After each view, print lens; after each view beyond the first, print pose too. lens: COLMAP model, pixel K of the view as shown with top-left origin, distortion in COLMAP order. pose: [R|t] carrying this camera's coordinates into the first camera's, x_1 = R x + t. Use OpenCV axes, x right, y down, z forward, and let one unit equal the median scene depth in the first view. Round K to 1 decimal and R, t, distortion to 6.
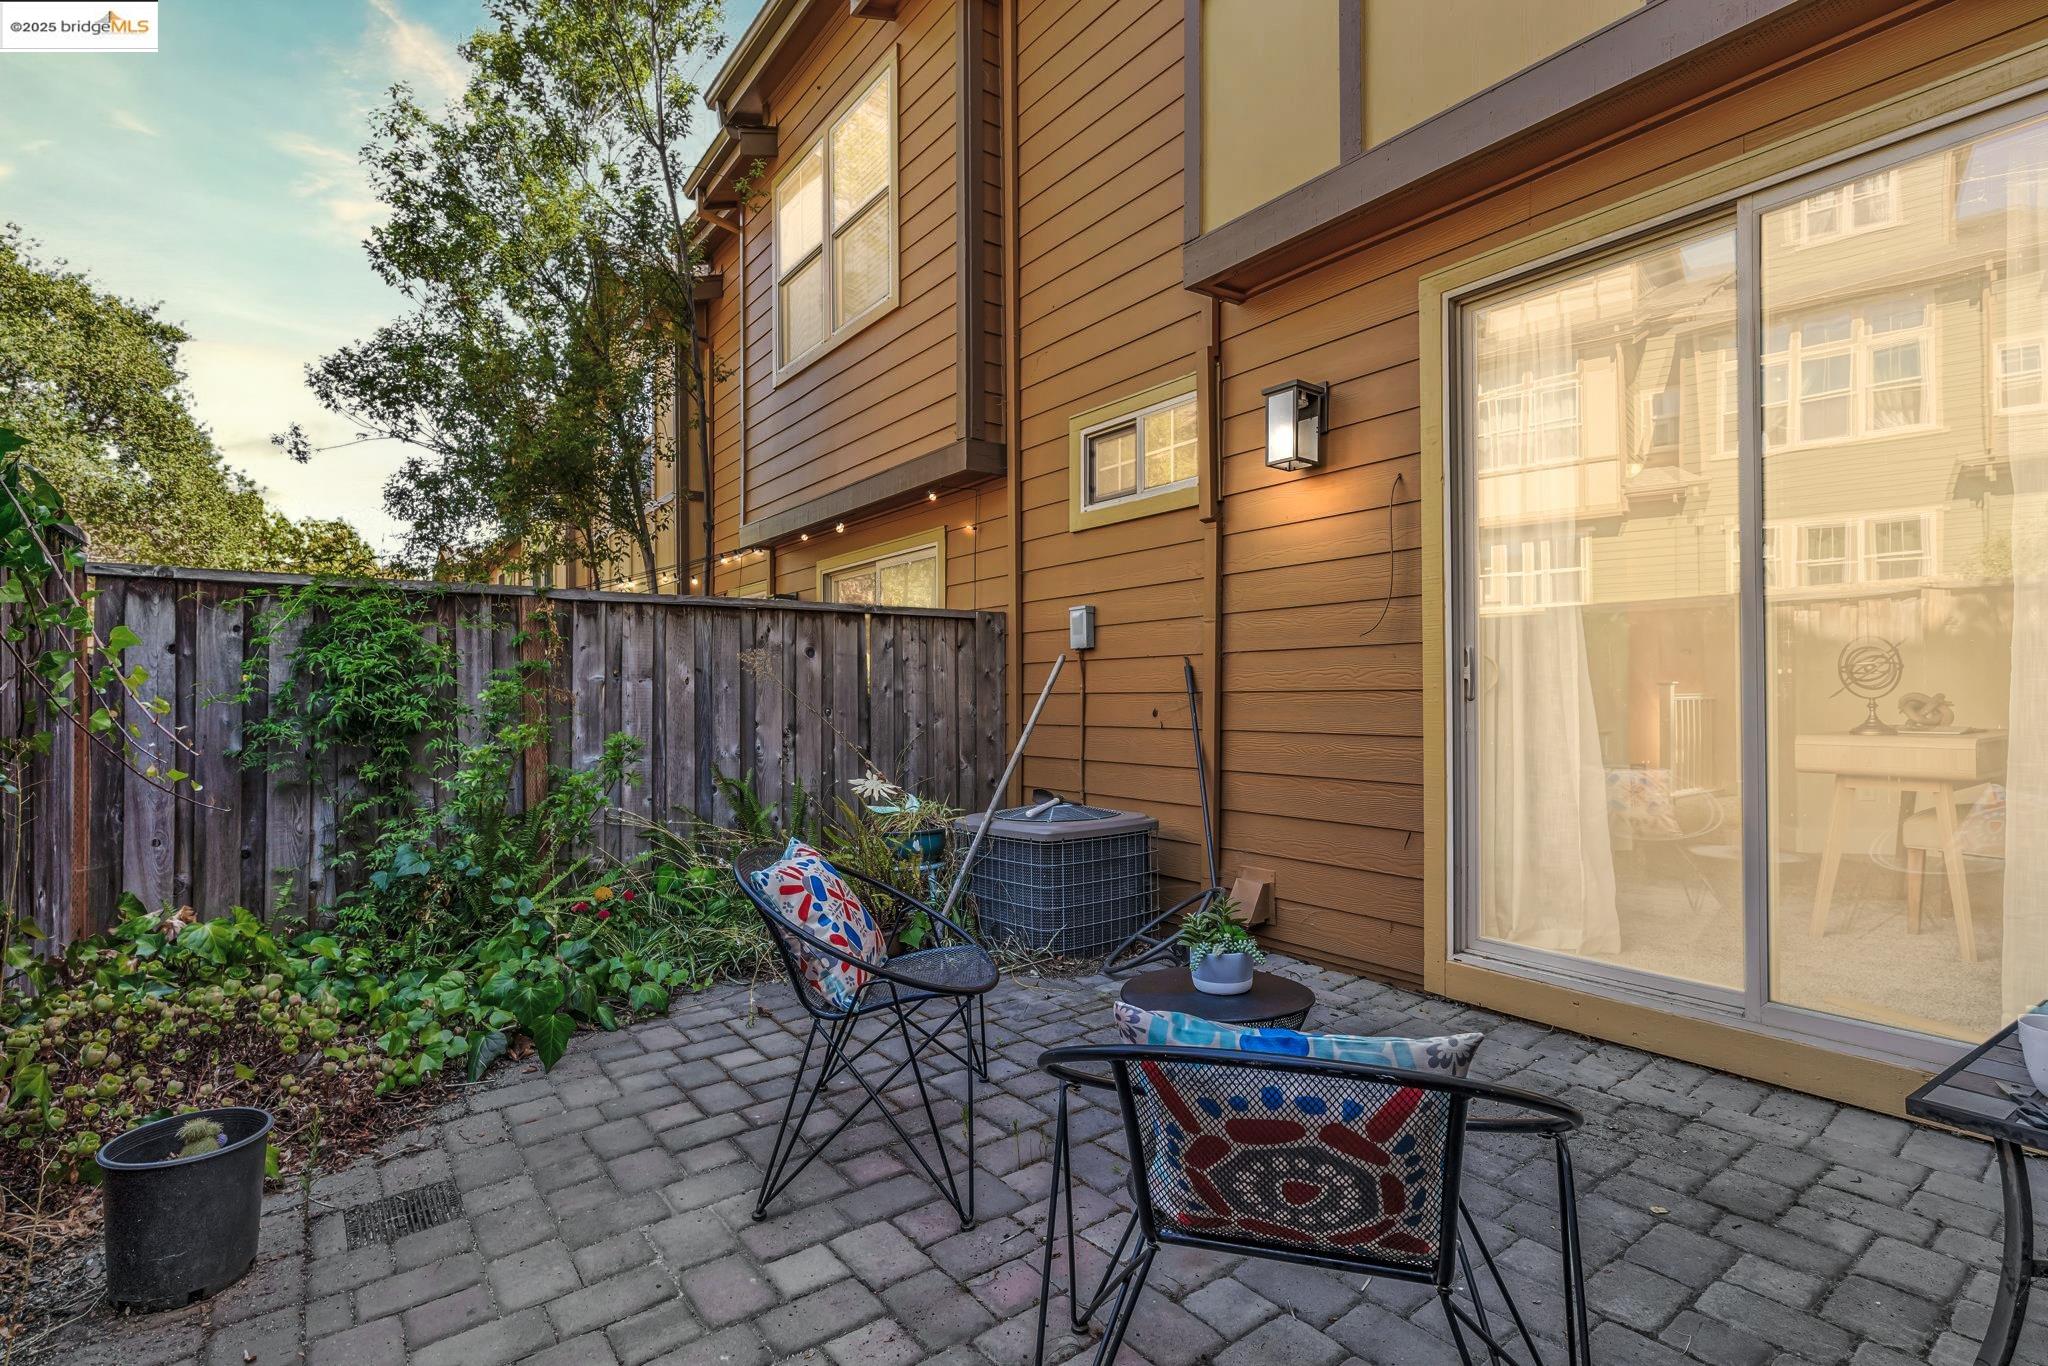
lens RADIAL K [[977.3, 0, 1029.6], [0, 977.3, 662.8], [0, 0, 1]] dist [0.000093, 0.000021]
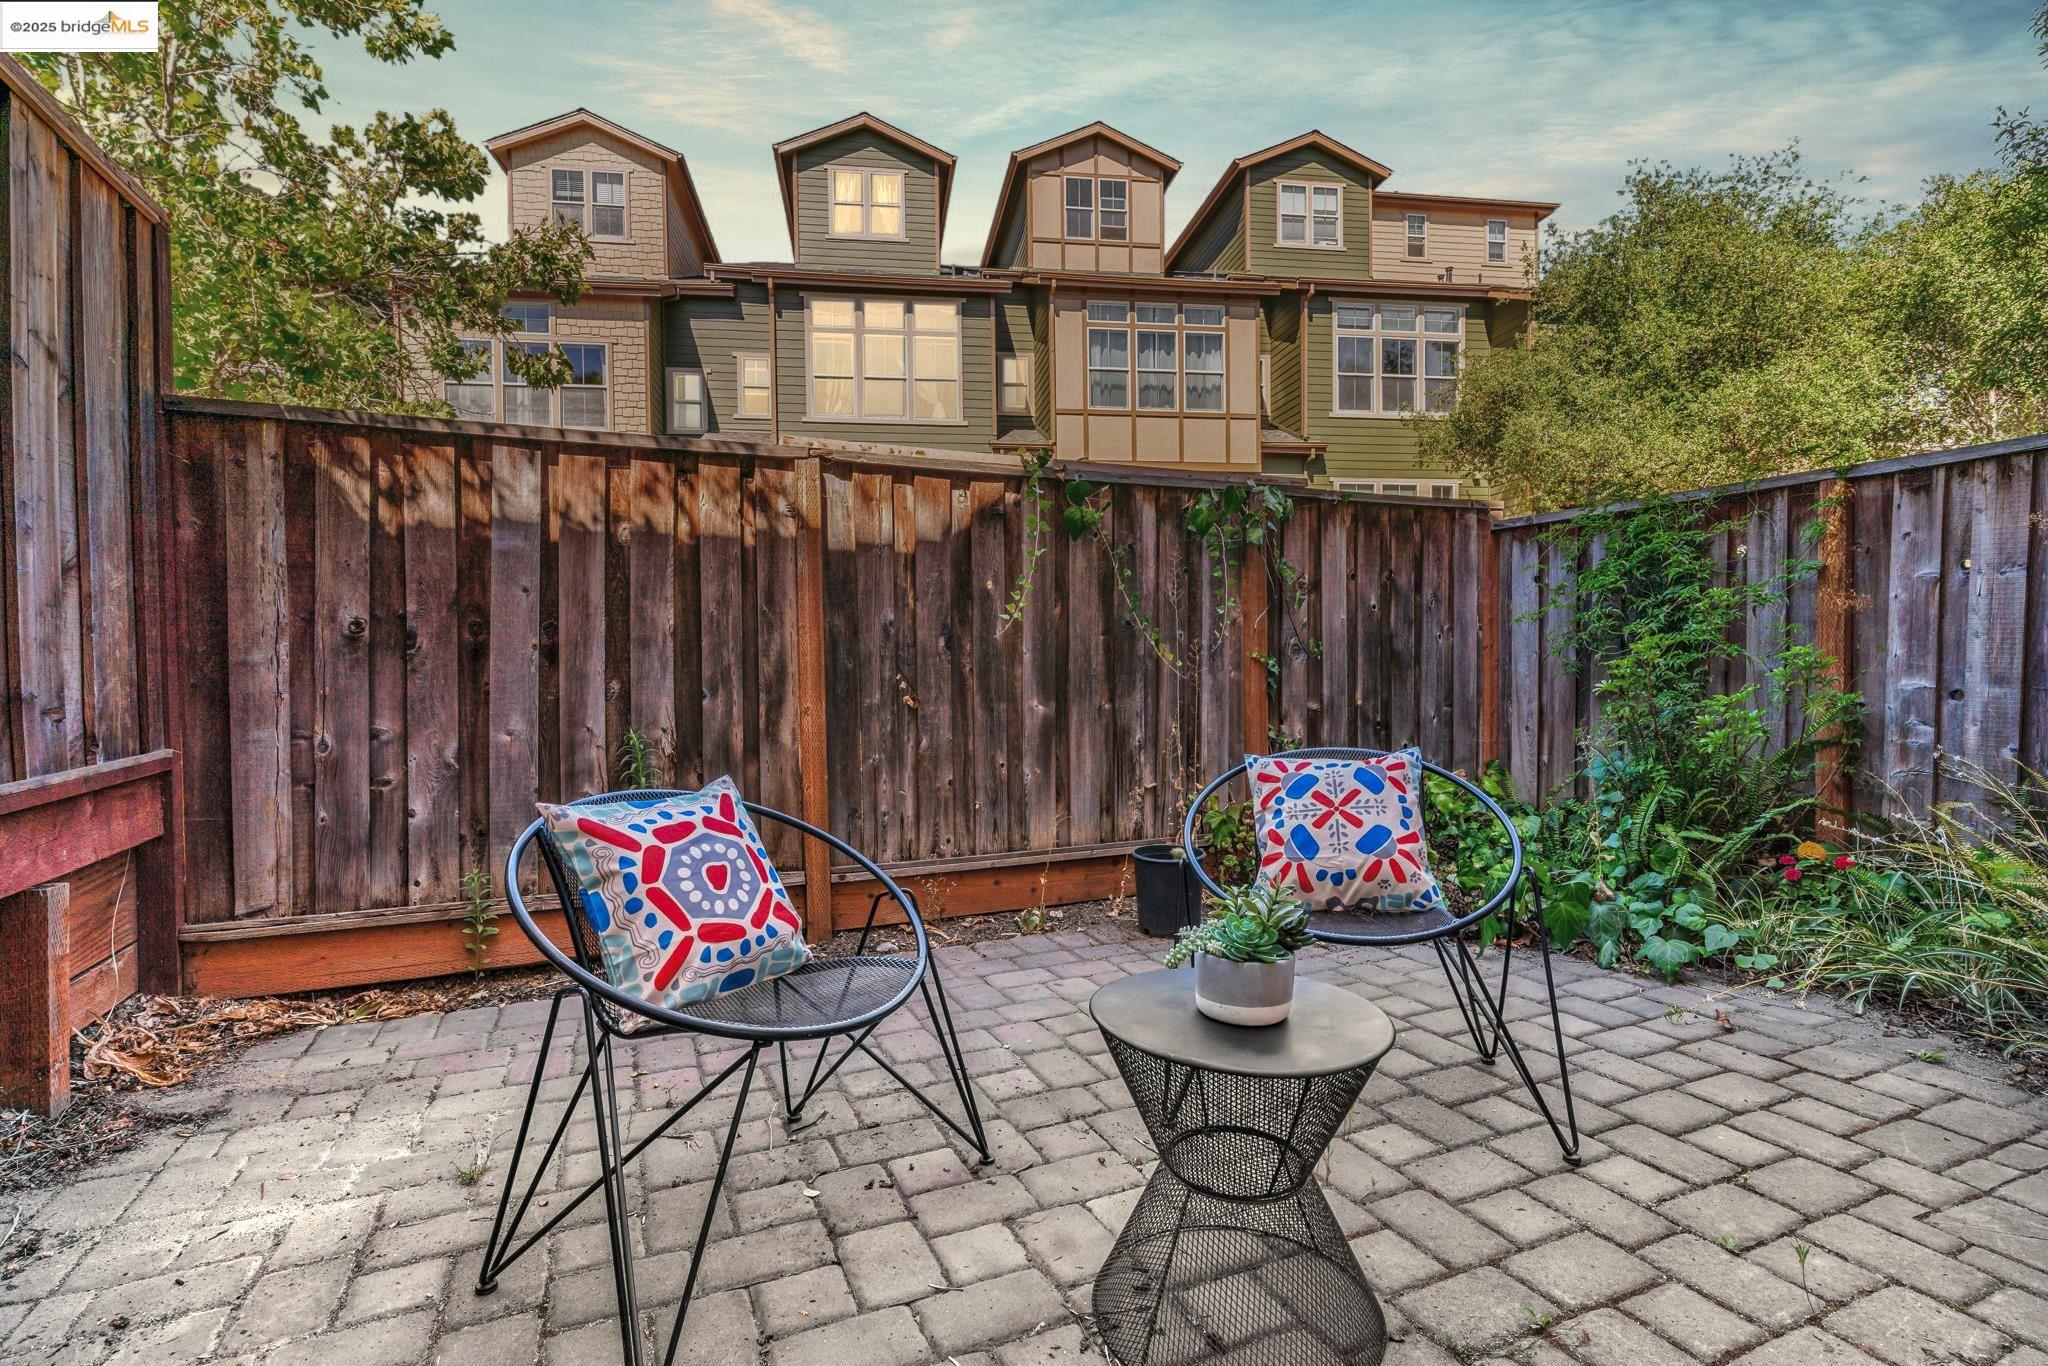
lens RADIAL K [[977.3, 0, 1029.6], [0, 977.3, 662.8], [0, 0, 1]] dist [0.000093, 0.000021]
pose [[-0.212701, 0.010615, -0.977060, 0.433849], [0.044314, 0.999017, 0.001207, 0.054335], [0.976112, -0.043041, -0.212962, 0.530769]]
